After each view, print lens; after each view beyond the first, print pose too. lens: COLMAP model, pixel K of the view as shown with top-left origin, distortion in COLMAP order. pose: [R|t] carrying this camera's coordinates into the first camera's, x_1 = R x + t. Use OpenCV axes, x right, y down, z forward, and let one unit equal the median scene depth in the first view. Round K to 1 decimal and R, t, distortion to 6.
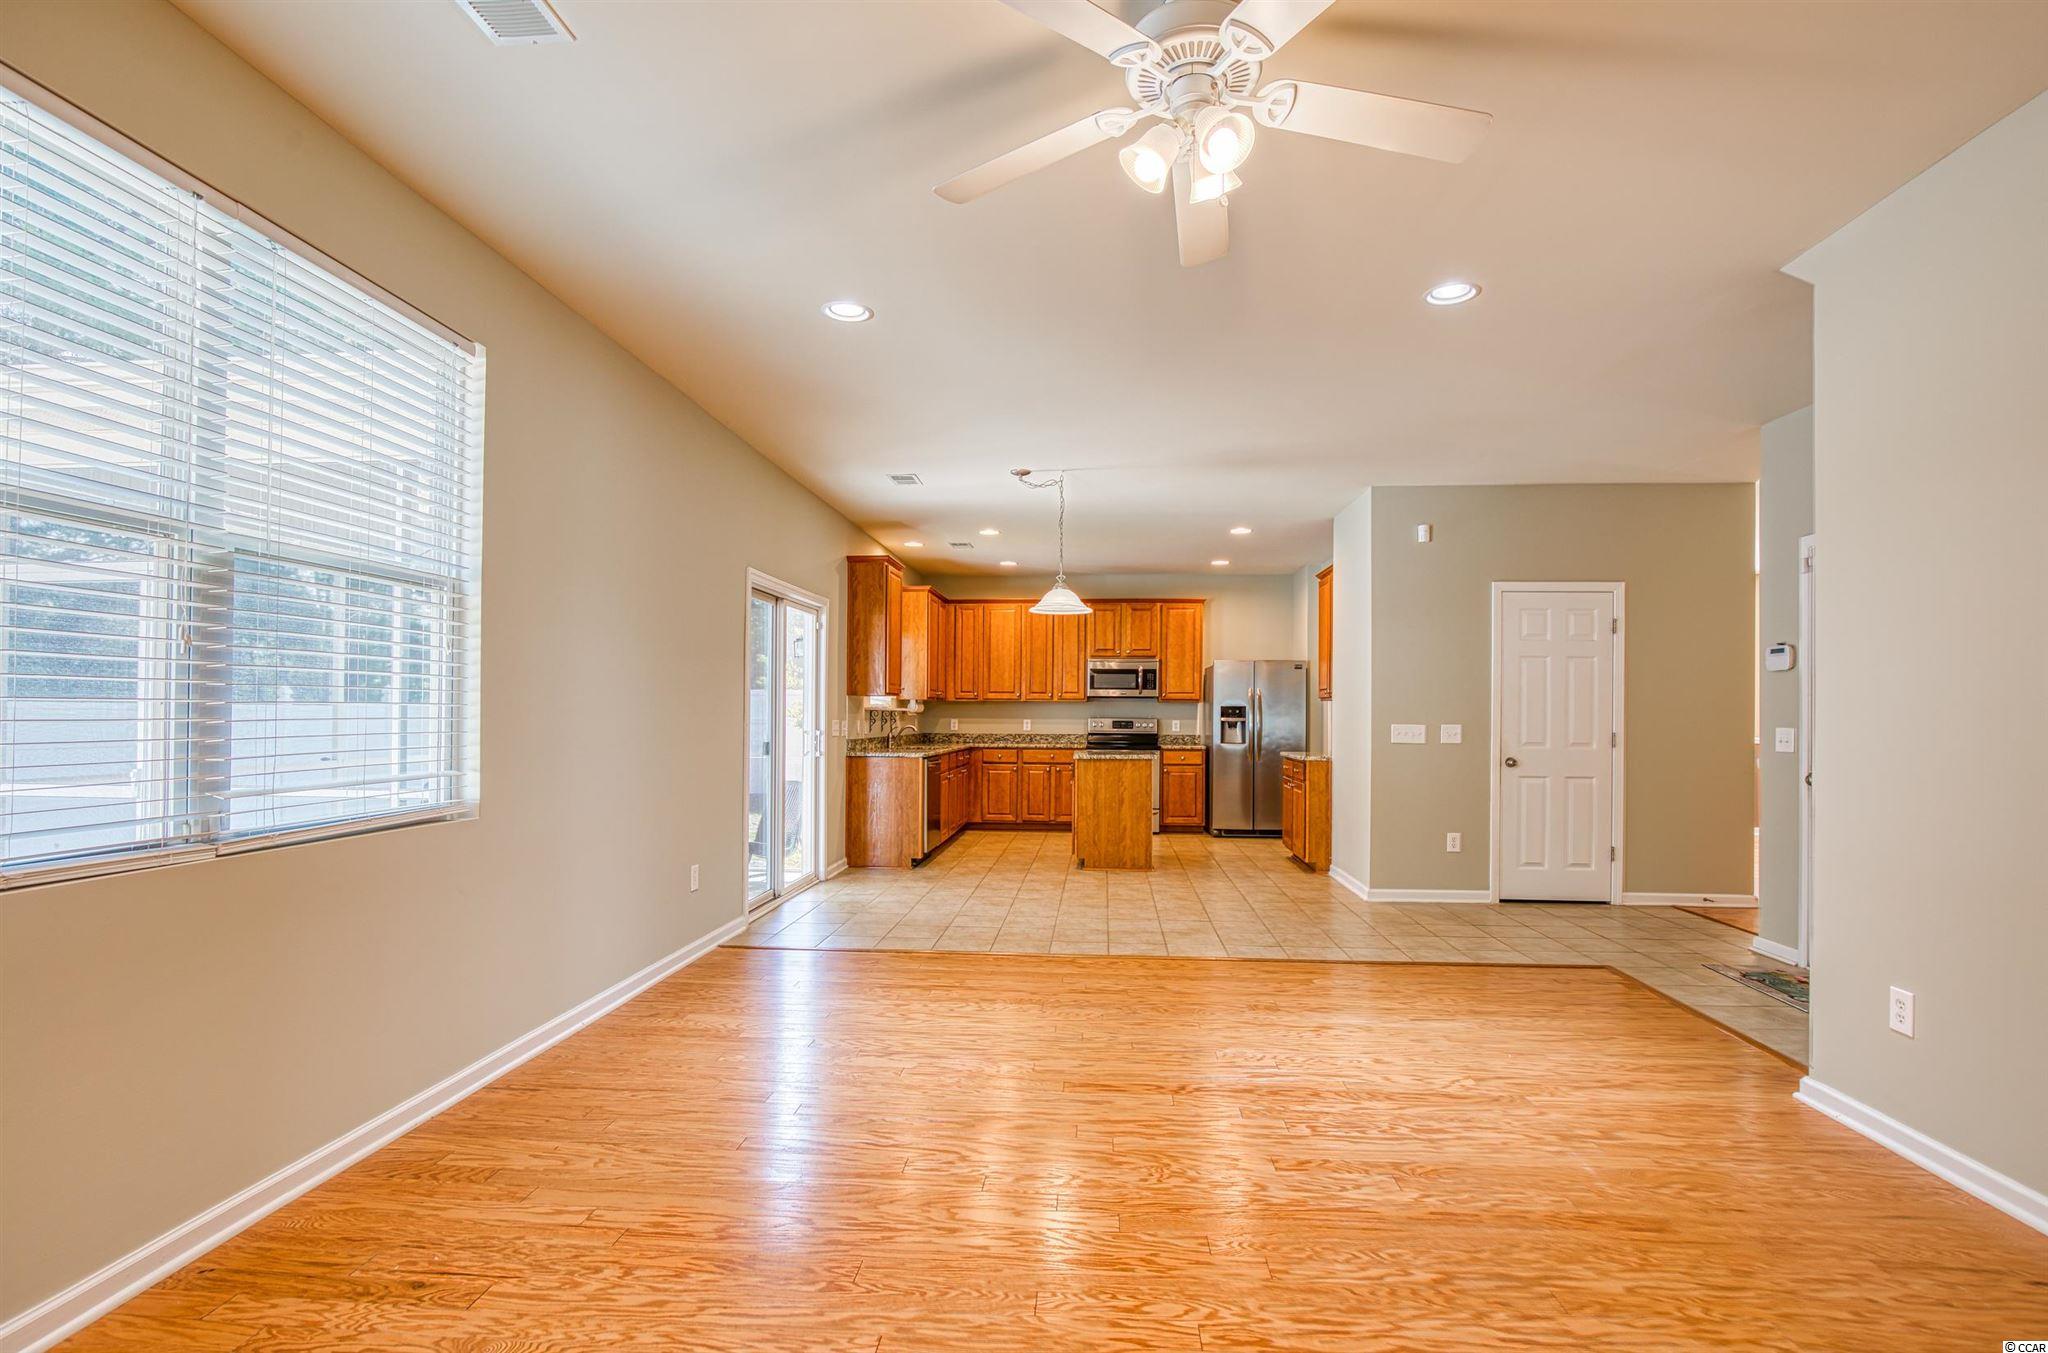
lens RADIAL K [[946.9, 0, 1033.5], [0, 946.9, 693.5], [0, 0, 1]] dist [-0.024684, 0.004635]
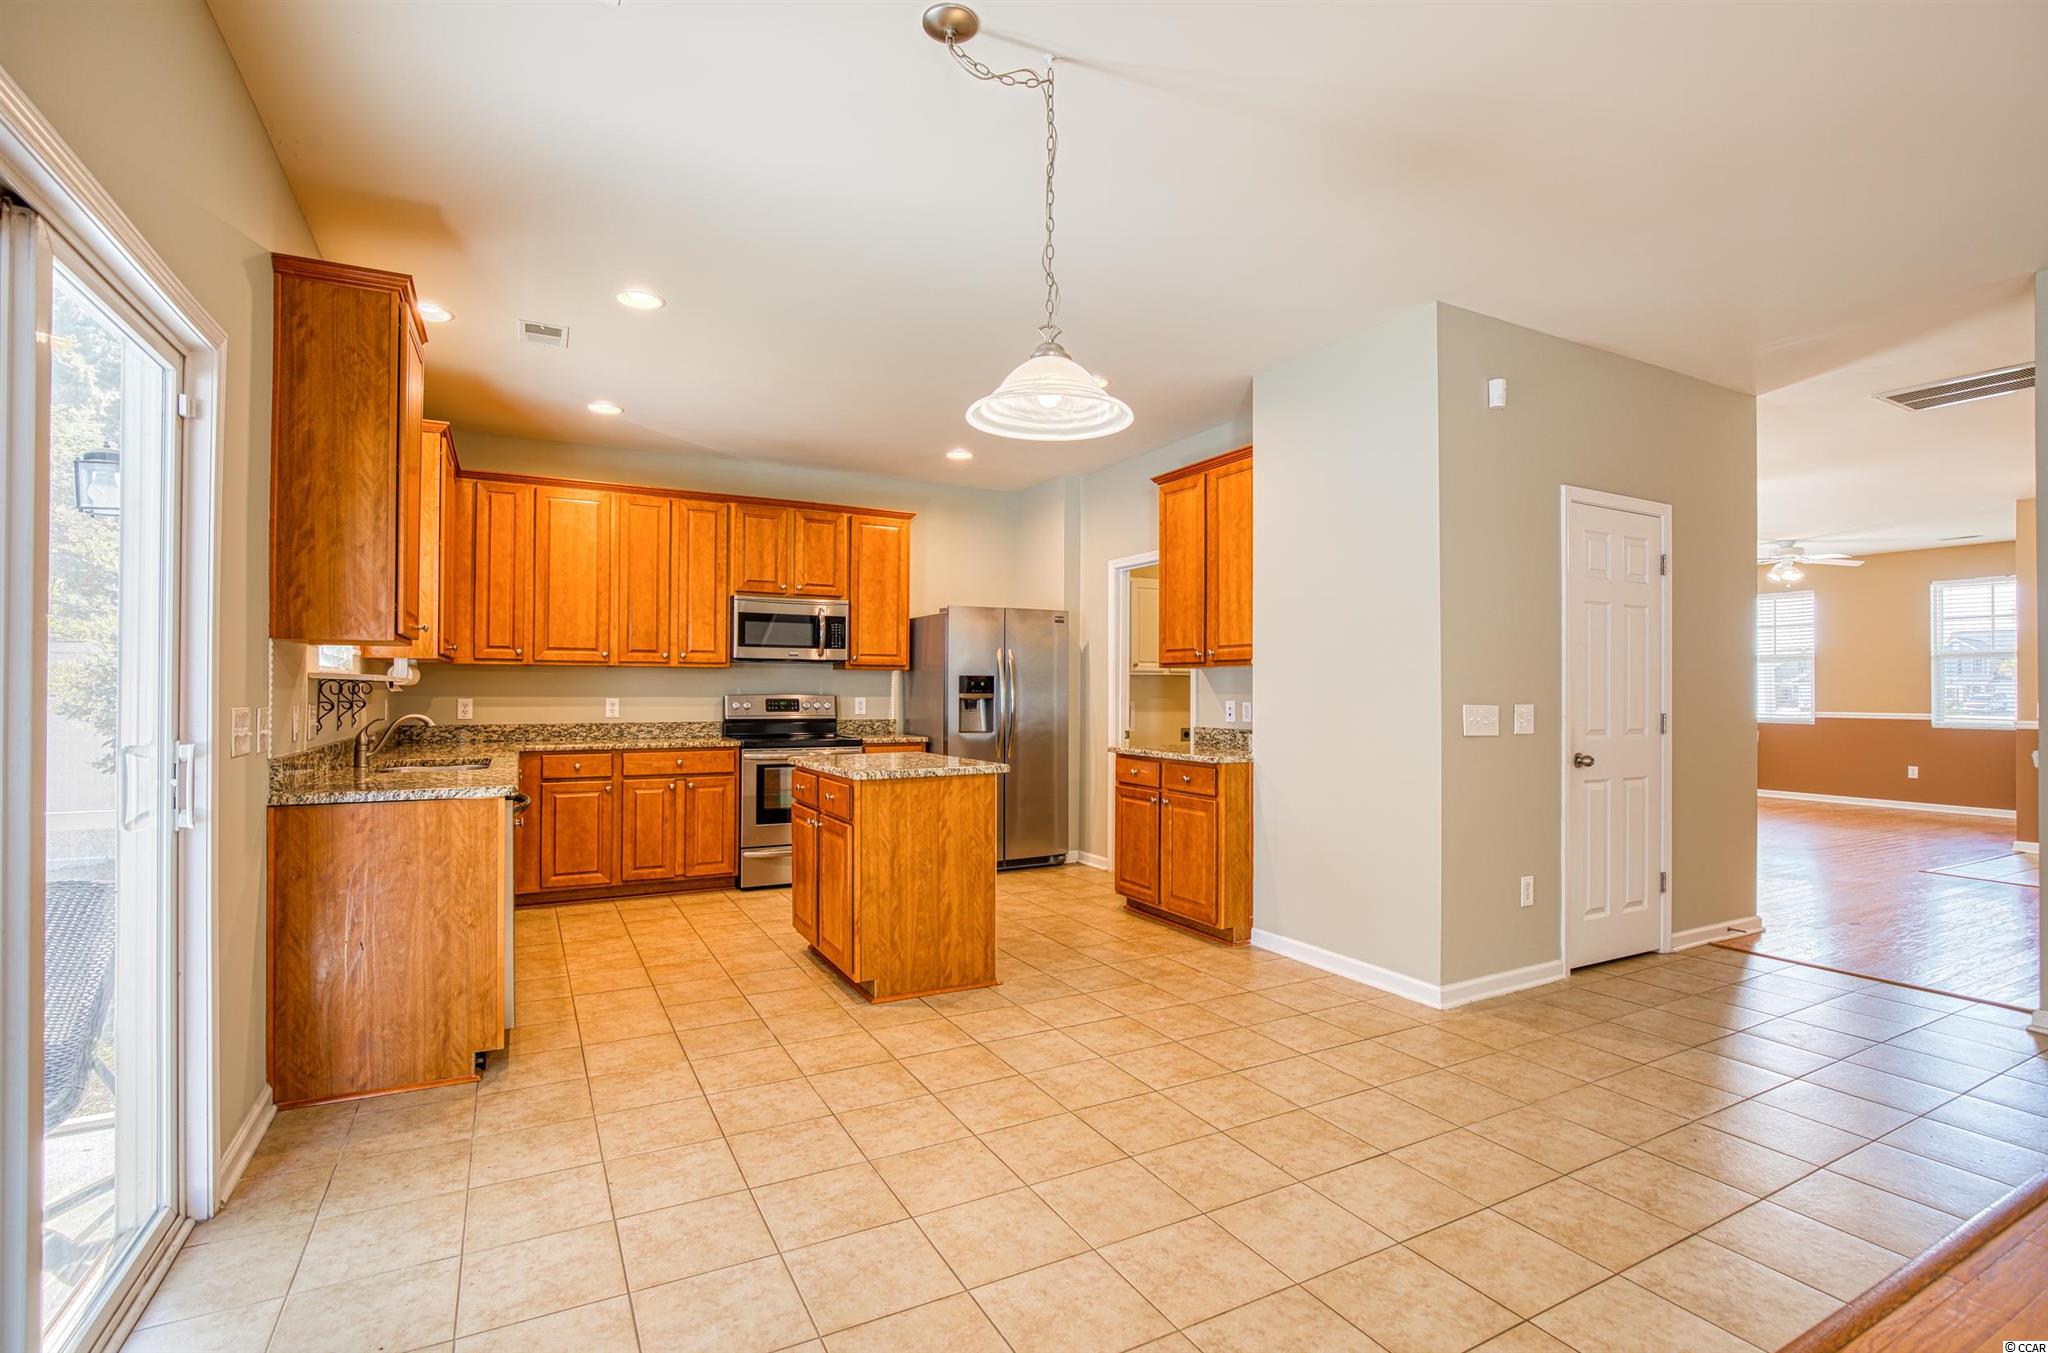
lens RADIAL K [[946.9, 0, 1031.7], [0, 946.9, 678.9], [0, 0, 1]] dist [-0.024684, 0.004635]
pose [[0.840622, 0.003060, 0.541613, -0.174873], [-0.010348, 0.999892, 0.010412, 0.012766], [-0.541523, -0.014357, 0.840563, 0.652056]]
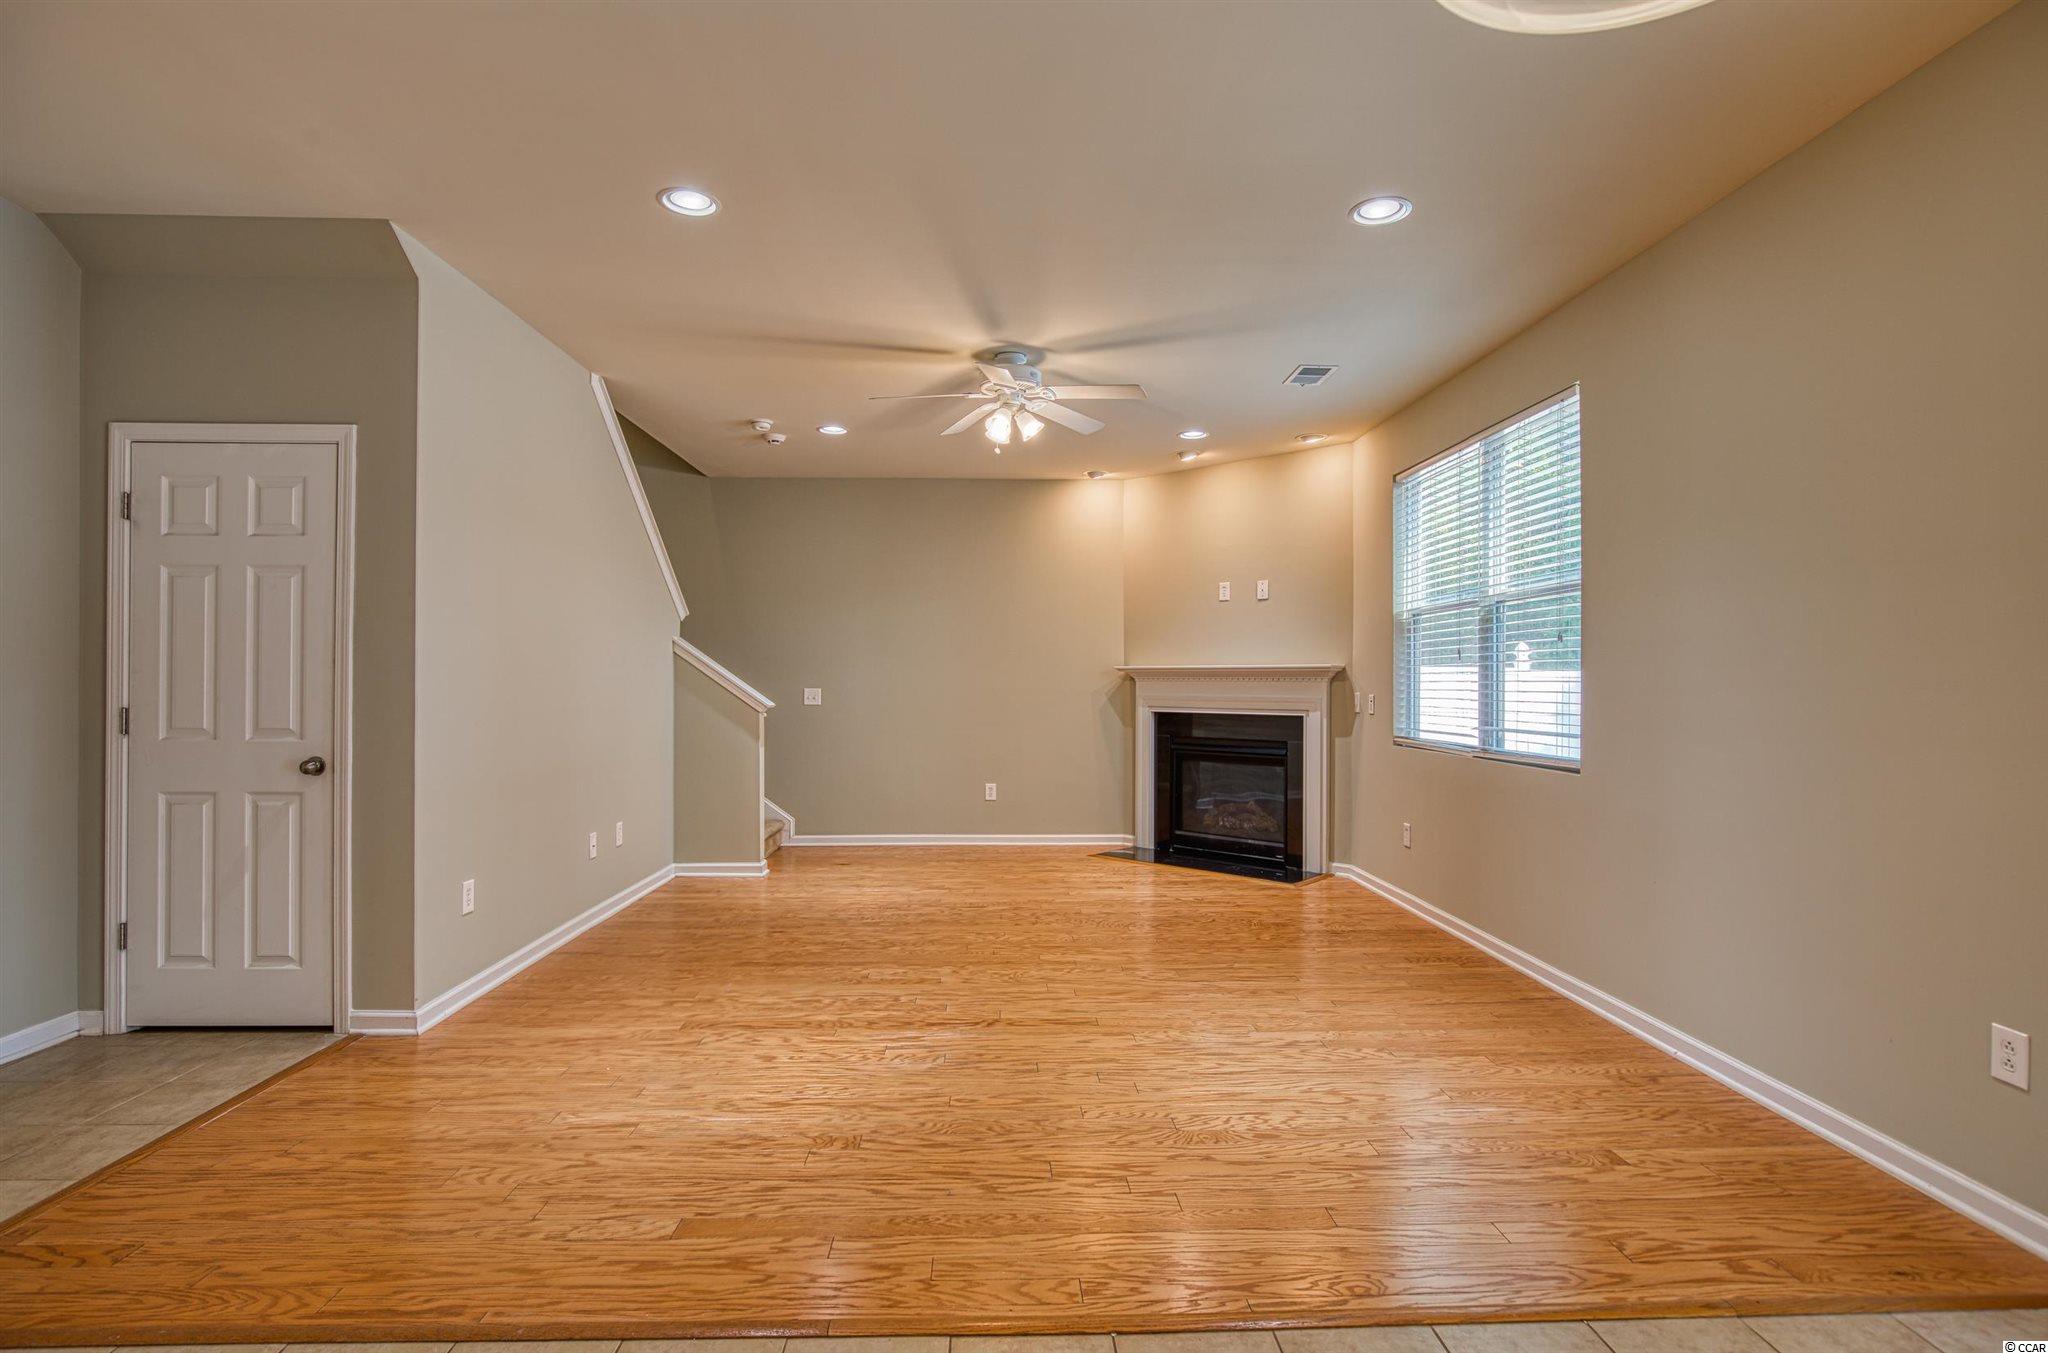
lens RADIAL K [[1010.9, 0, 1030.6], [0, 1010.9, 680.8], [0, 0, 1]] dist [-0.016418, 0.003254]
pose [[-0.993346, -0.011861, -0.114555, 0.123055], [-0.009107, 0.999658, -0.024533, 0.023435], [0.114807, -0.023326, -0.993114, 1.071220]]
